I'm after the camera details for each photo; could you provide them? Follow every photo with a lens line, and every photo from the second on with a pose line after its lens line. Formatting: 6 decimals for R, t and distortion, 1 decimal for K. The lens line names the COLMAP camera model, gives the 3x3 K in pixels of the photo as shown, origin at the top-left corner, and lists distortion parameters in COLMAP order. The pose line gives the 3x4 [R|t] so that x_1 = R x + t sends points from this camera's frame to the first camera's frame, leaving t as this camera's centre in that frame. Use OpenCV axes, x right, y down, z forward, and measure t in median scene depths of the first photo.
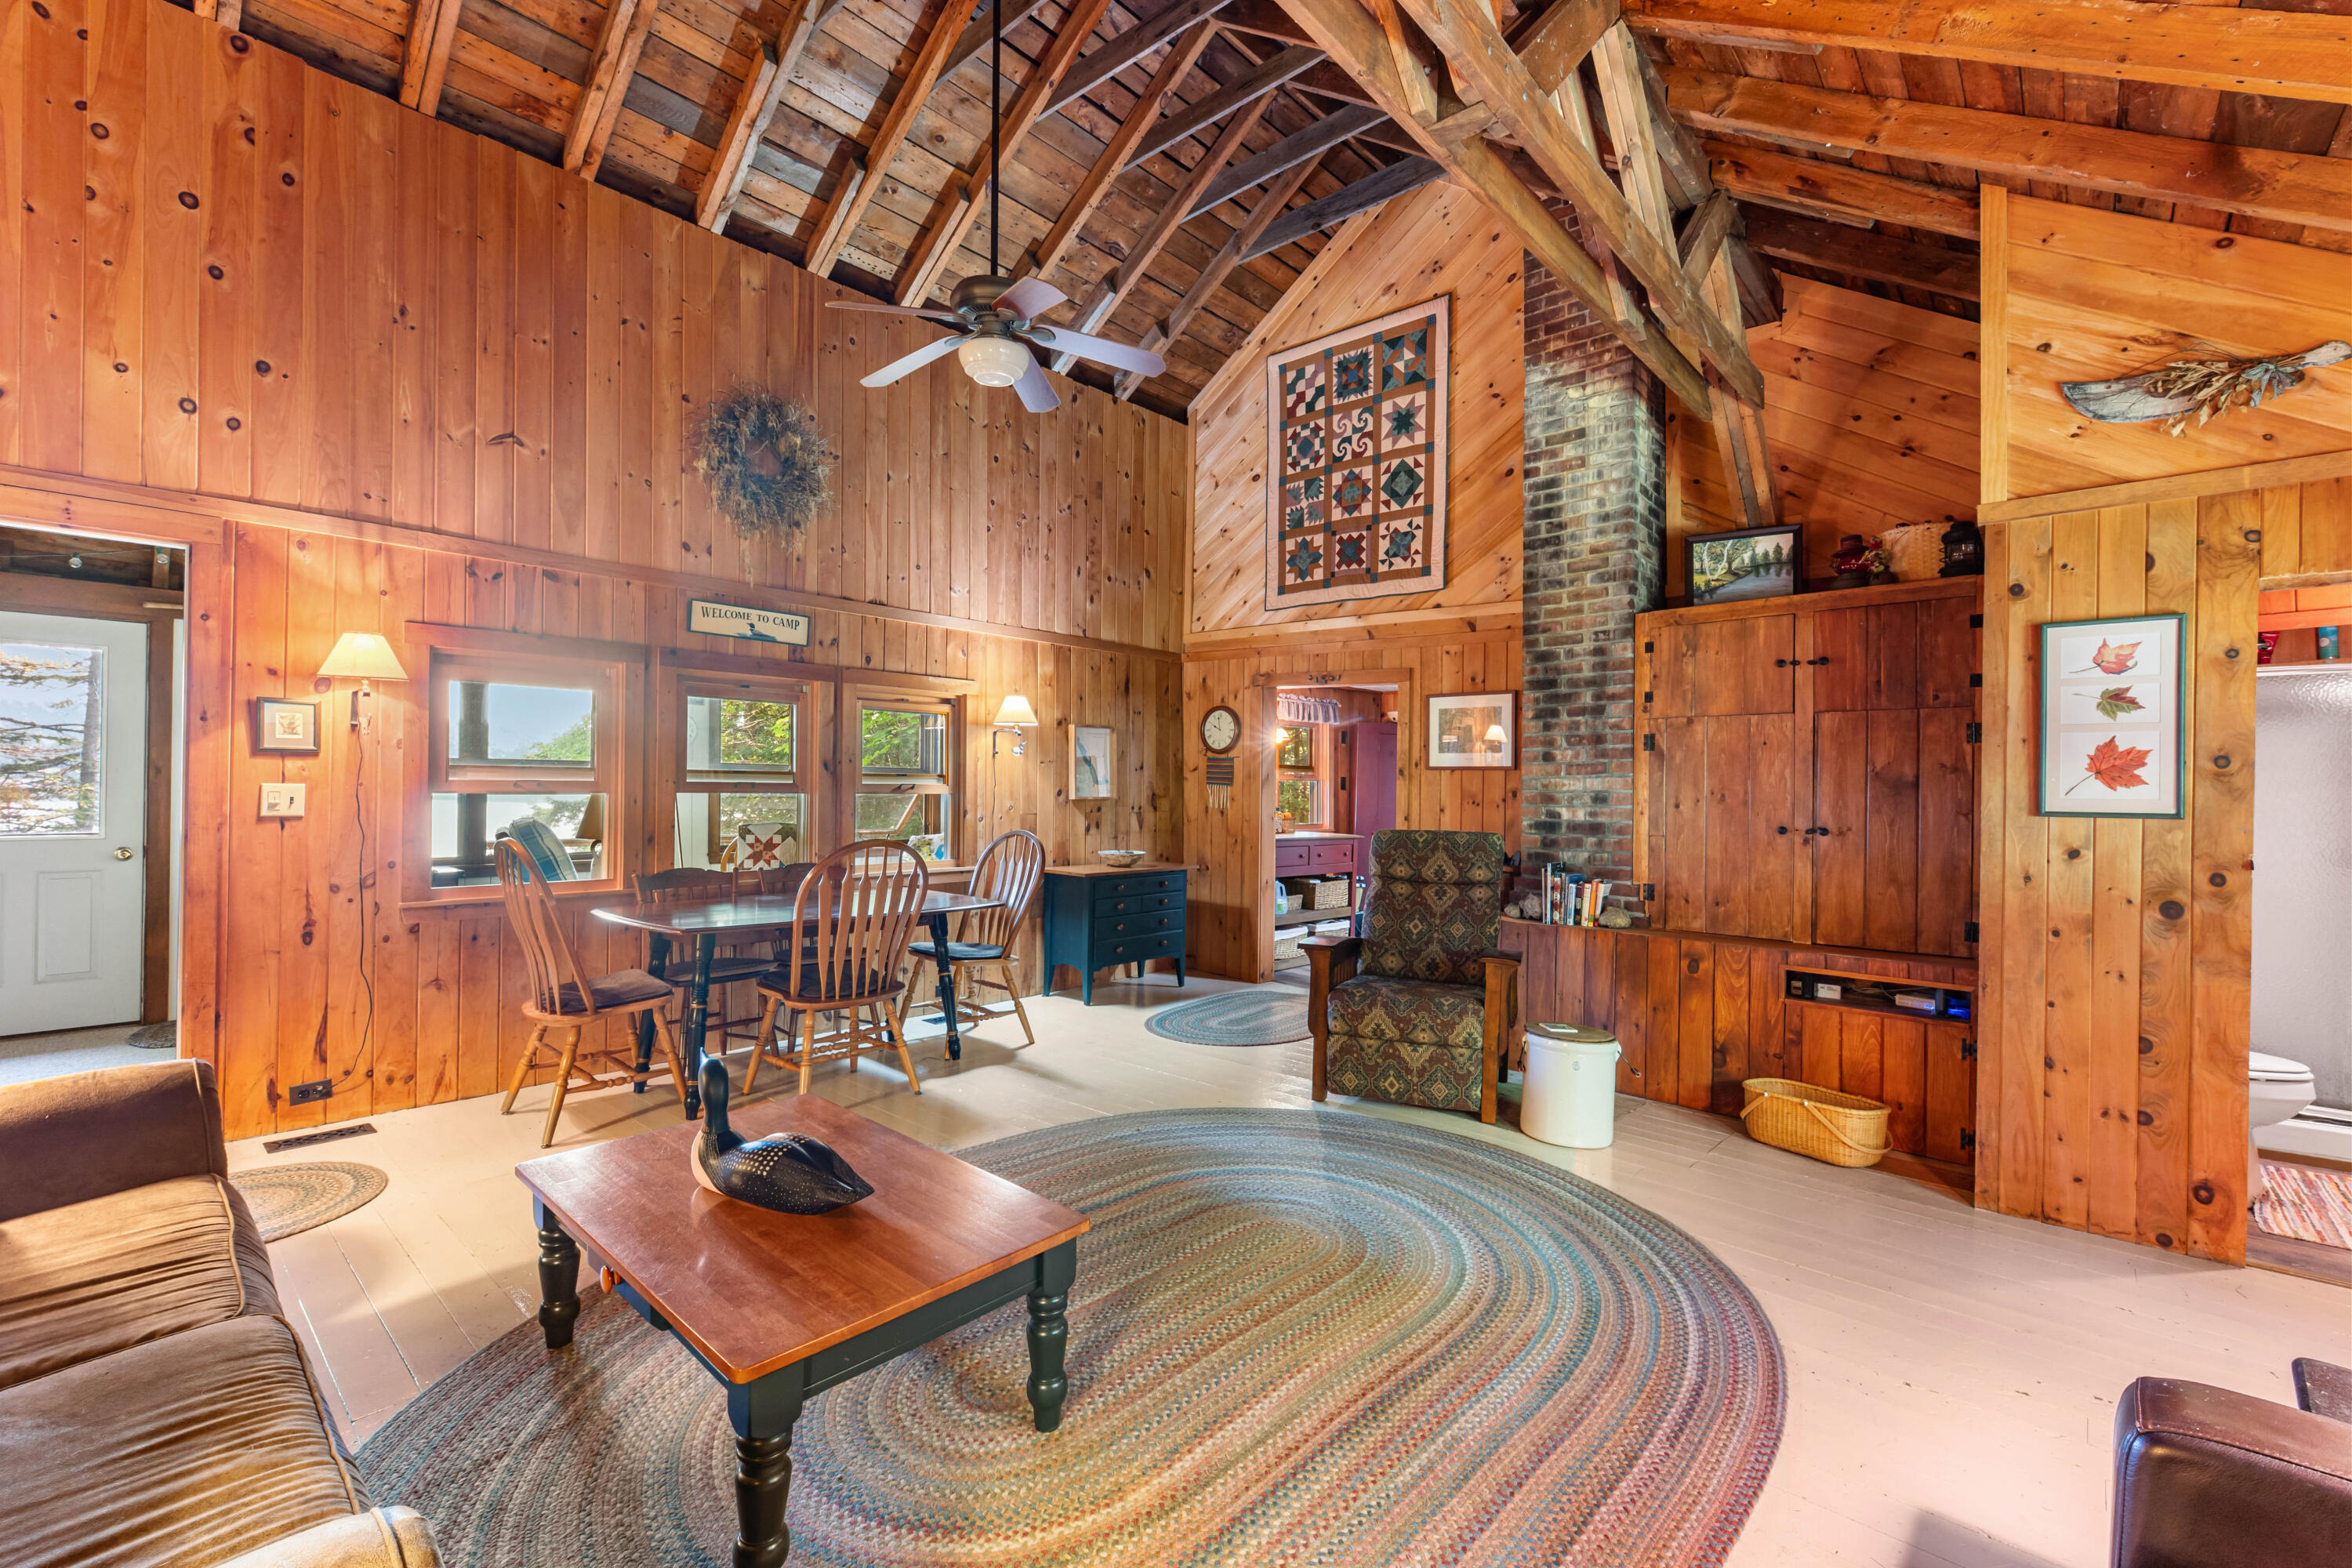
lens RADIAL K [[993.9, 0, 1187.8], [0, 993.9, 786.1], [0, 0, 1]] dist [-0.000092, -0.000522]
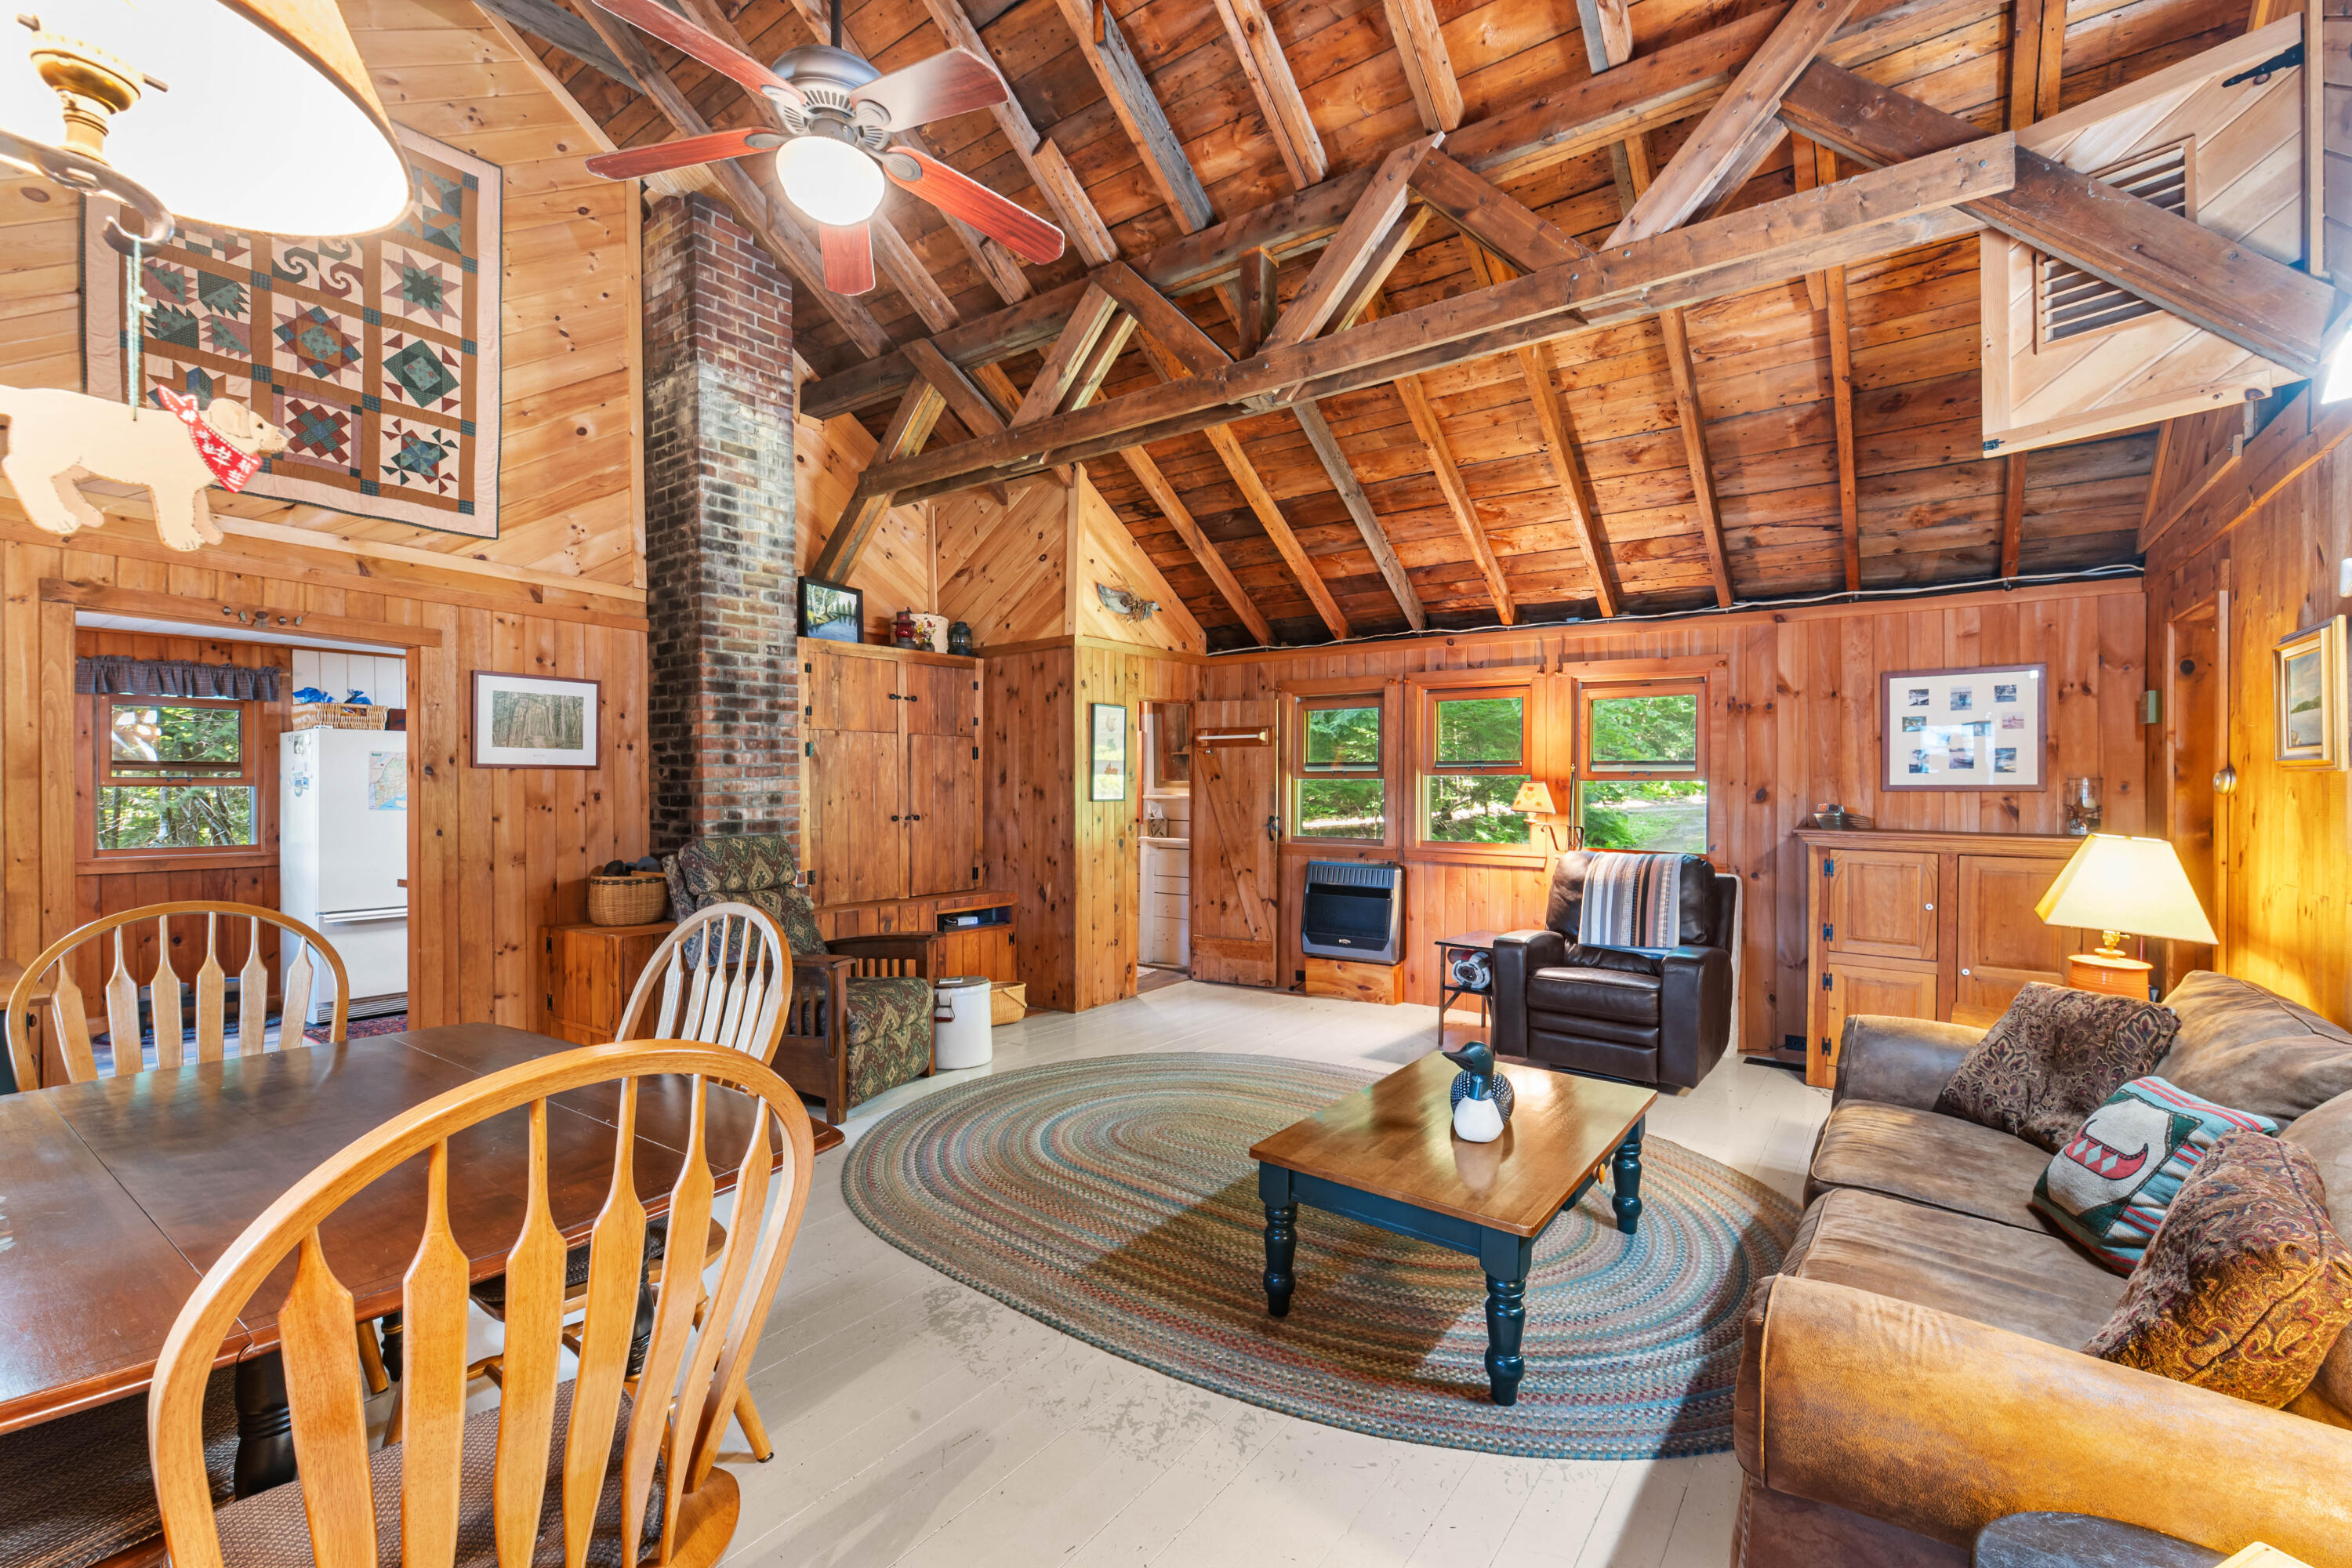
lens RADIAL K [[993.9, 0, 1187.8], [0, 993.9, 786.1], [0, 0, 1]] dist [-0.000092, -0.000522]
pose [[-0.096141, -0.012901, 0.995284, -0.708018], [-0.002157, 0.999916, 0.012753, -0.016085], [-0.995365, -0.000920, -0.096161, 0.640280]]
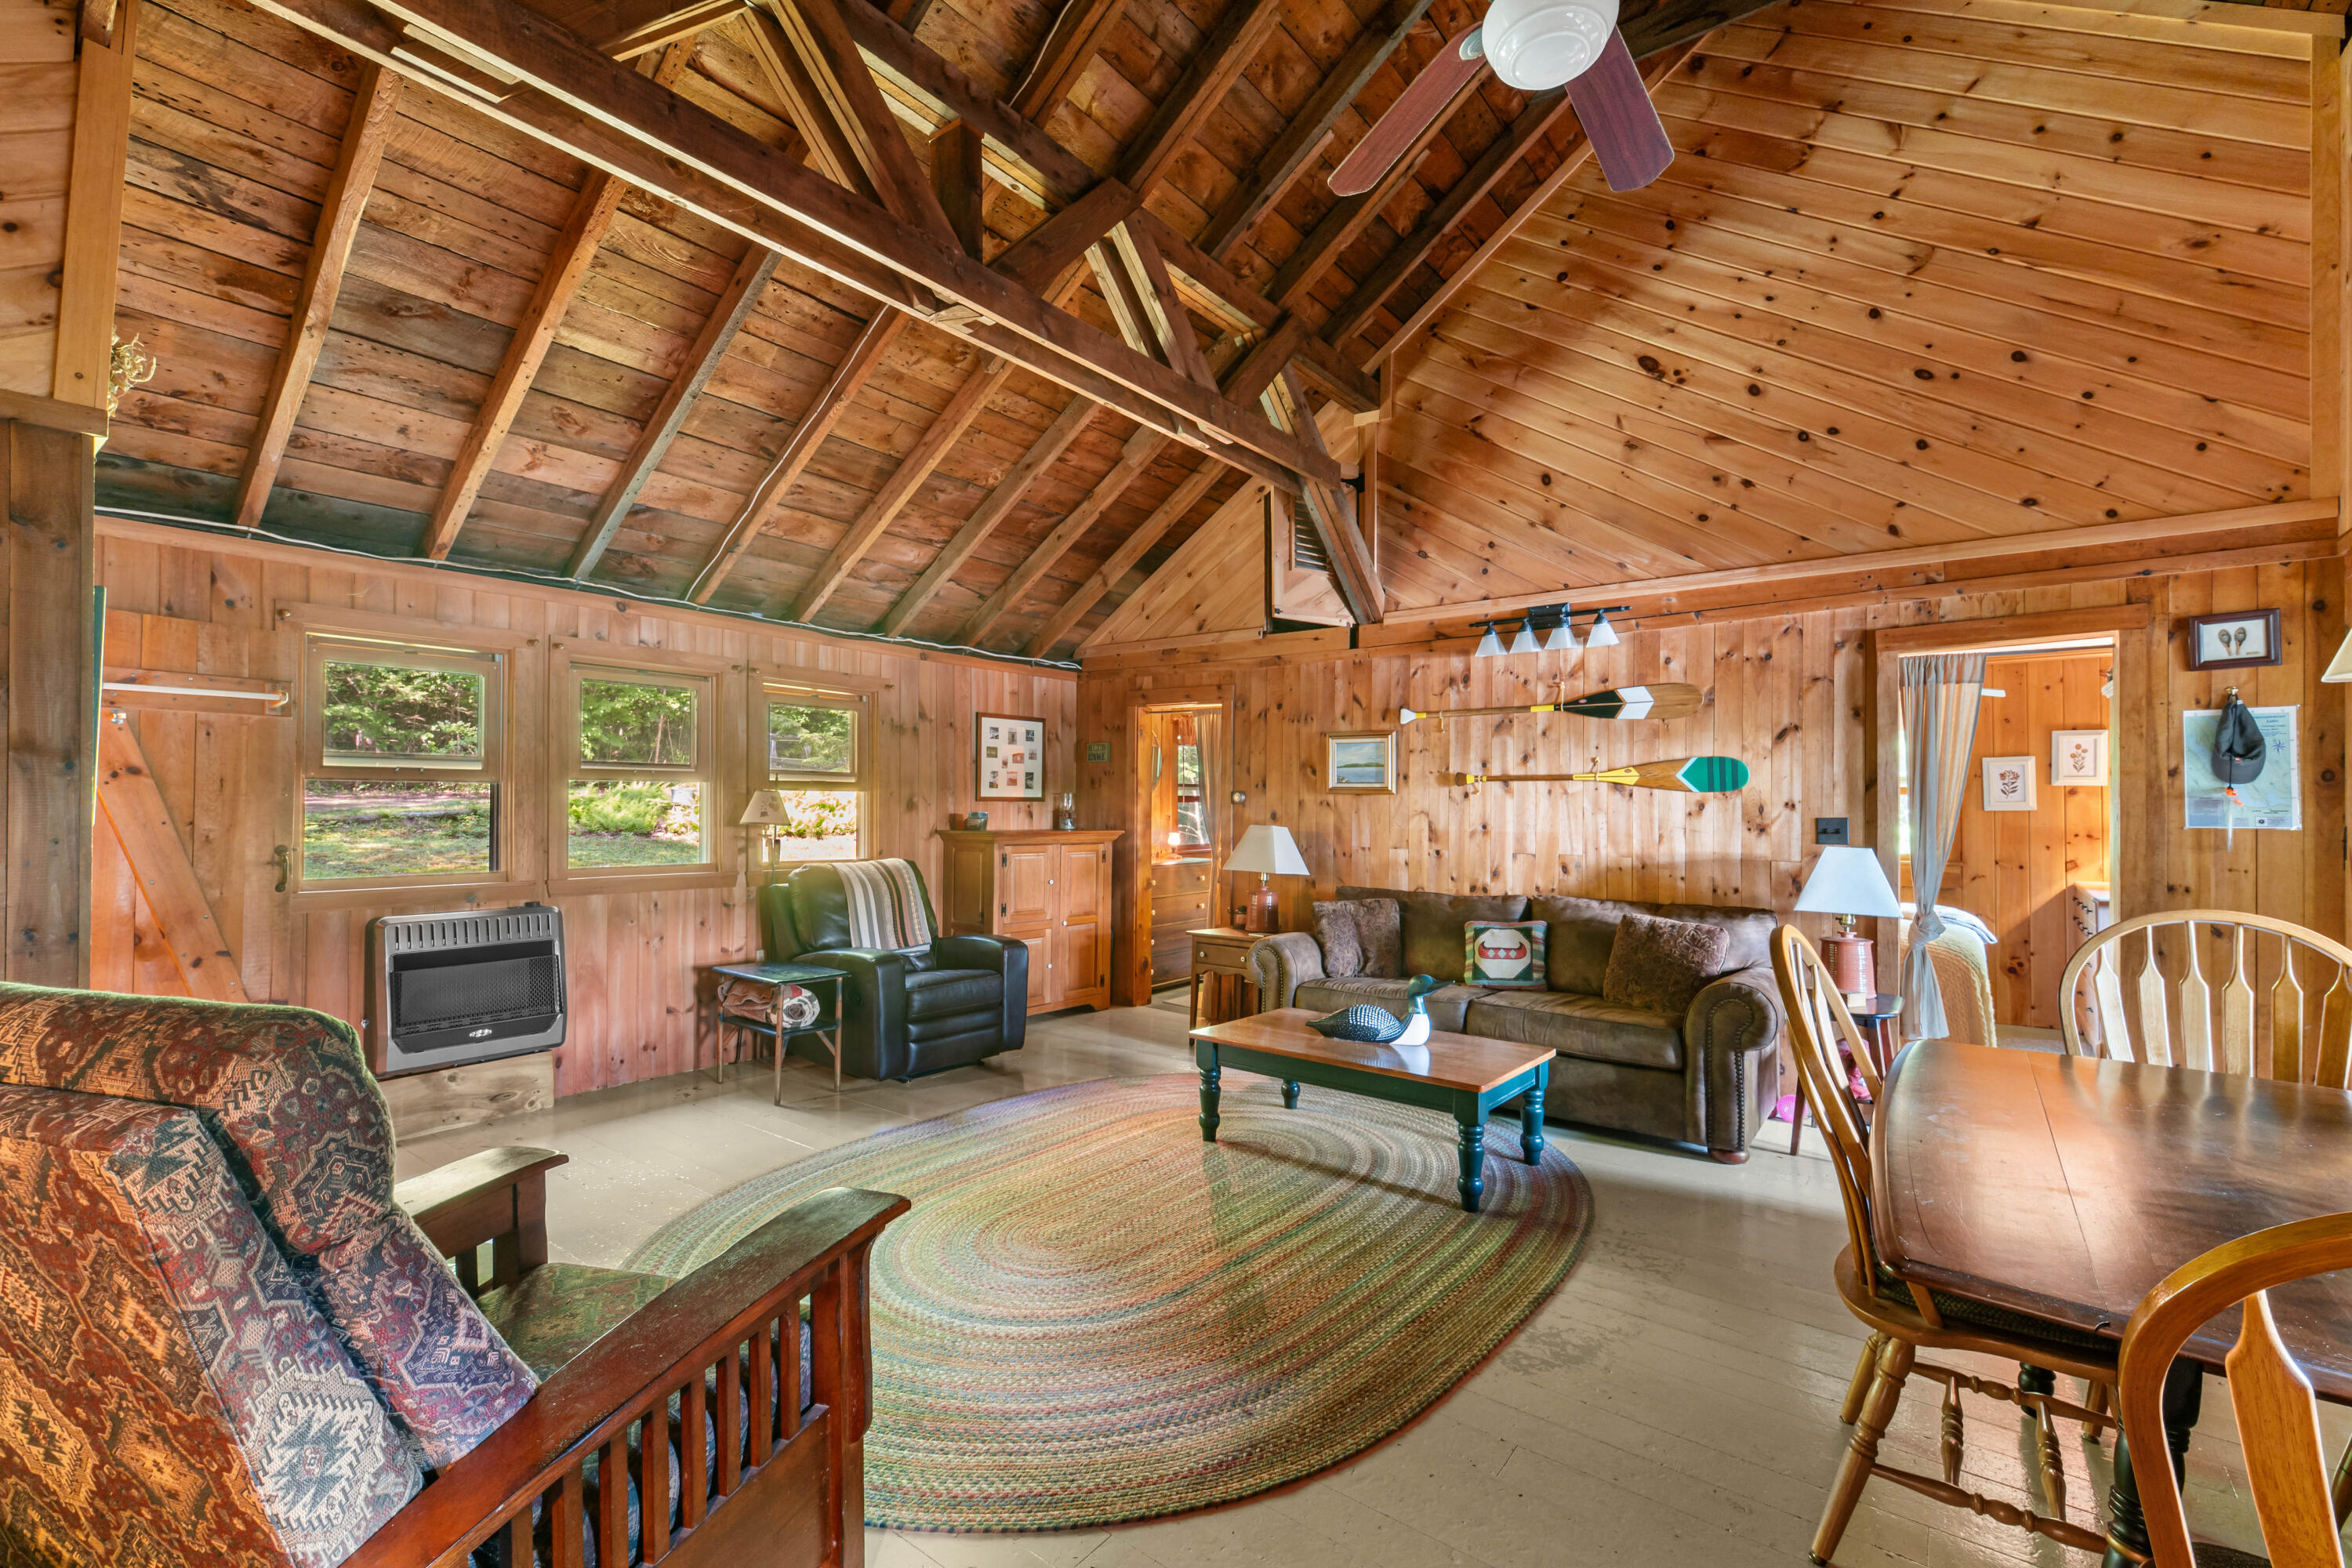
lens RADIAL K [[993.9, 0, 1187.8], [0, 993.9, 786.1], [0, 0, 1]] dist [-0.000092, -0.000522]
pose [[-0.997700, -0.013118, -0.066497, 0.021217], [-0.011528, 0.999640, -0.024231, 0.008040], [0.066791, -0.023408, -0.997492, 1.175296]]
